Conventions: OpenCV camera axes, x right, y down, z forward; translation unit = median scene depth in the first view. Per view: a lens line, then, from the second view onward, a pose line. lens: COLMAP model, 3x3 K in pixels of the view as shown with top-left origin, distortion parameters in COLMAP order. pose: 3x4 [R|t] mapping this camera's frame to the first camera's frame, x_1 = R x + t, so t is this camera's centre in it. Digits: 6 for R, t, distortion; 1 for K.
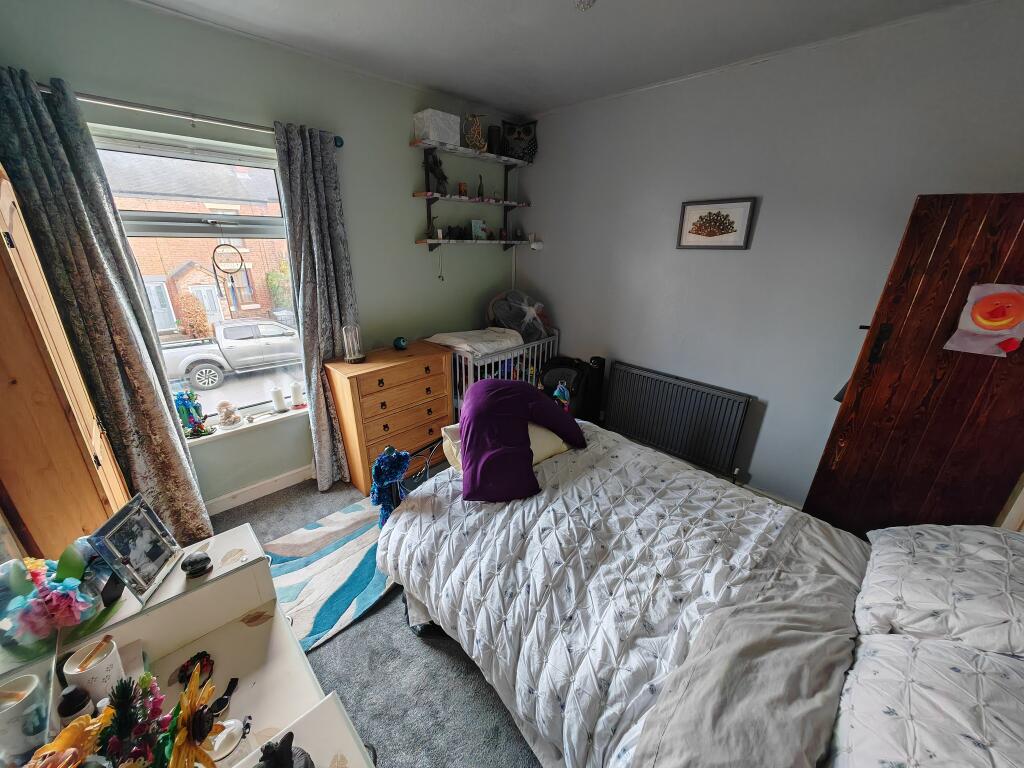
lens RADIAL K [[381.2, 0, 512.0], [0, 381.2, 384.0], [0, 0, 1]] dist [-0.000650, 0.000027]
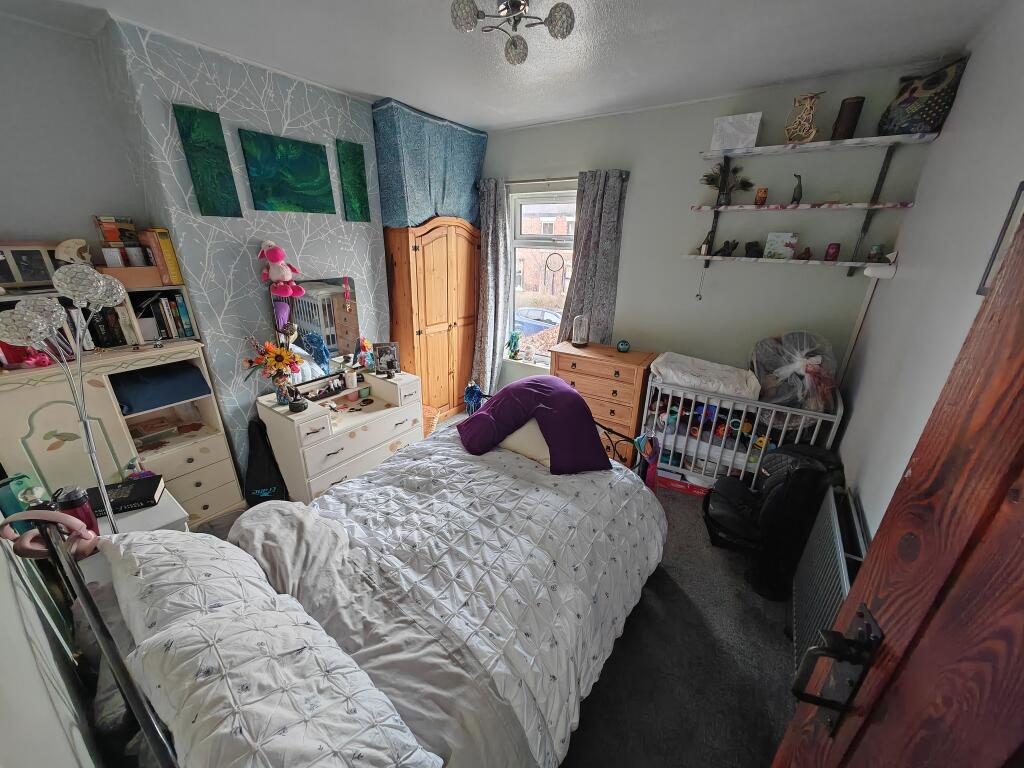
lens RADIAL K [[381.2, 0, 512.0], [0, 381.2, 384.0], [0, 0, 1]] dist [-0.000650, 0.000027]
pose [[0.193469, 0.344065, -0.918797, 0.801441], [-0.366287, 0.894108, 0.257691, -0.200840], [0.910167, 0.286689, 0.299009, 0.465794]]
